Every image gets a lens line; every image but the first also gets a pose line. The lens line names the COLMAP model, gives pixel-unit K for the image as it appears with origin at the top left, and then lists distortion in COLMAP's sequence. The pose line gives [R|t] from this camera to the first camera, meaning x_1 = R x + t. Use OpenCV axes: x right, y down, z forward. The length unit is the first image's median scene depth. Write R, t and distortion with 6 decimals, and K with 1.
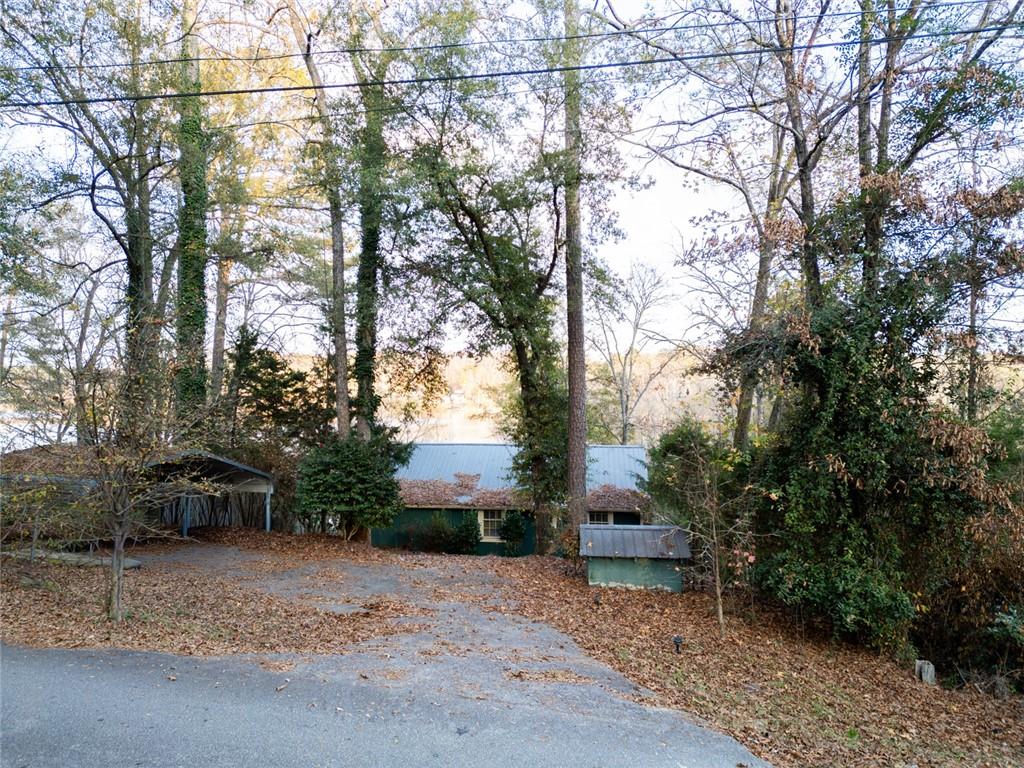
lens RADIAL K [[713.9, 0, 515.7], [0, 713.9, 385.8], [0, 0, 1]] dist [0.079009, -0.069504]
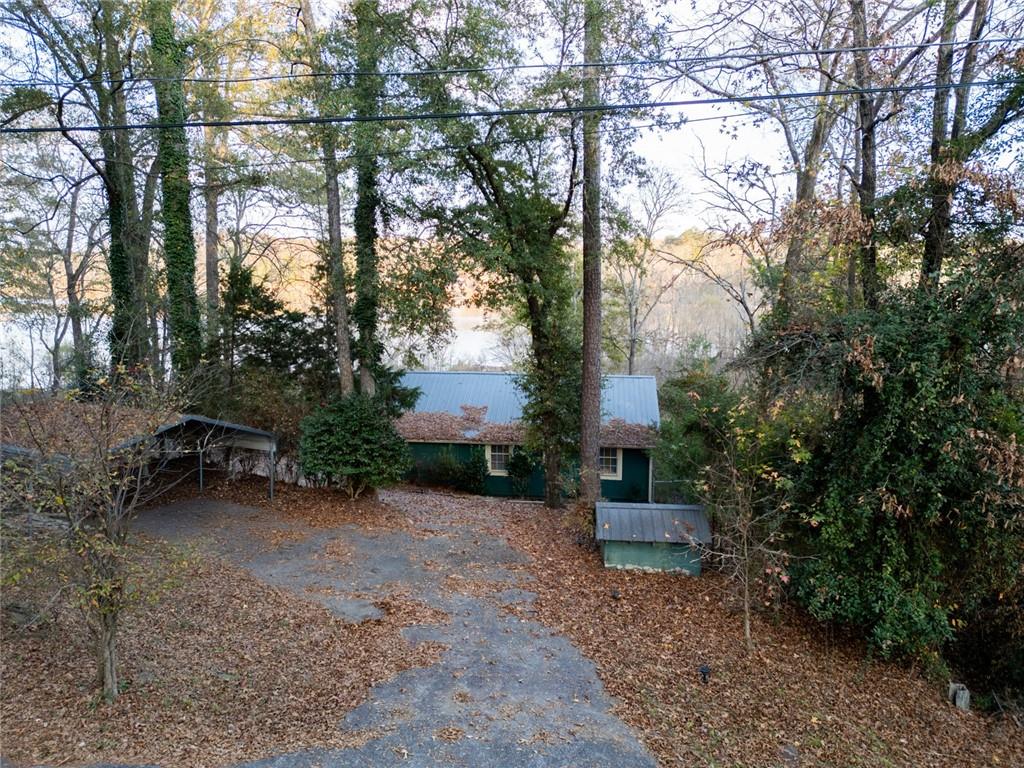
lens RADIAL K [[713.9, 0, 515.7], [0, 713.9, 385.8], [0, 0, 1]] dist [0.079009, -0.069504]
pose [[0.999995, 0.002262, -0.002063, -0.012285], [-0.001906, 0.987309, 0.158800, -0.084576], [0.002396, -0.158796, 0.987309, 0.056526]]
